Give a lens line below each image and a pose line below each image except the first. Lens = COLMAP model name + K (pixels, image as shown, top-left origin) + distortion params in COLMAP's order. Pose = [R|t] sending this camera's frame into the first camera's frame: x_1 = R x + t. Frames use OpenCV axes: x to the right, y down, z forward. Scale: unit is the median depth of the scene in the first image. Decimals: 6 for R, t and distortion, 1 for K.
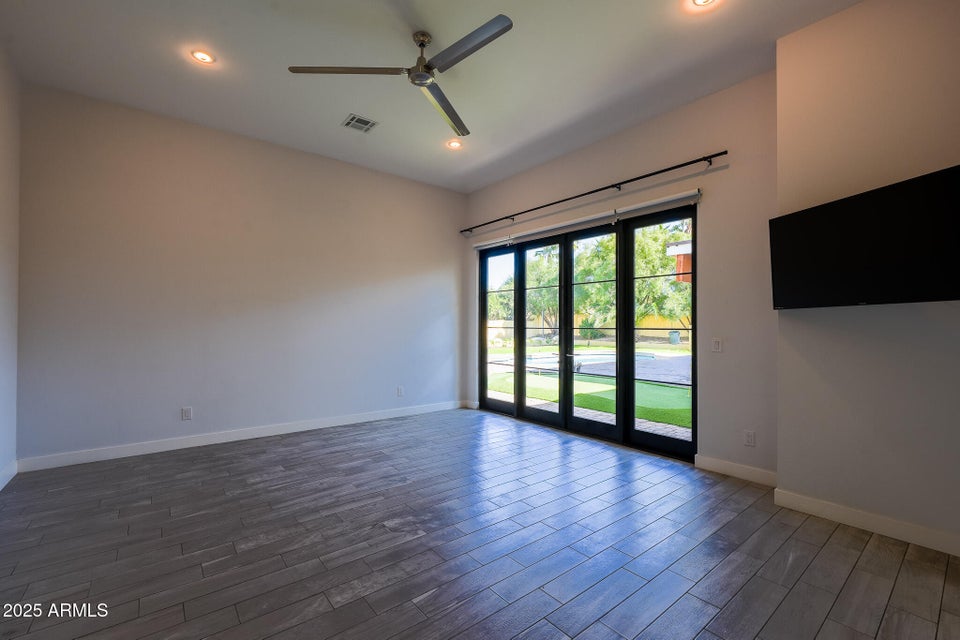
lens RADIAL K [[407.6, 0, 470.5], [0, 407.6, 311.3], [0, 0, 1]] dist [-0.001040, -0.000361]
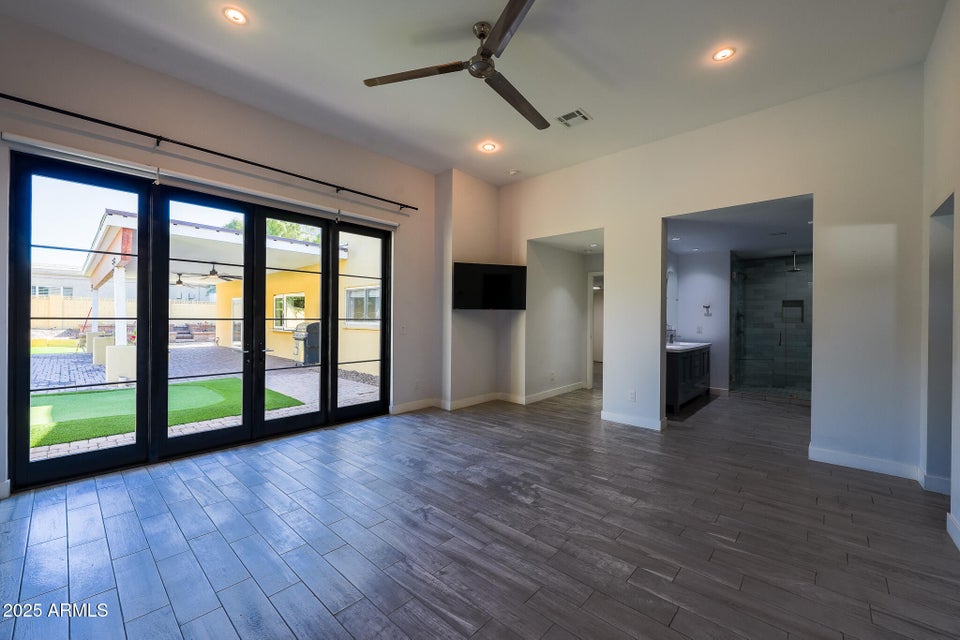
lens RADIAL K [[381.8, 0, 480.0], [0, 381.8, 320.0], [0, 0, 1]] dist [-0.001631, 0.000289]
pose [[-0.170958, -0.007686, 0.985248, -0.957723], [-0.045102, 0.998982, -0.000033, 0.033843], [-0.984245, -0.044442, -0.171131, 1.072082]]
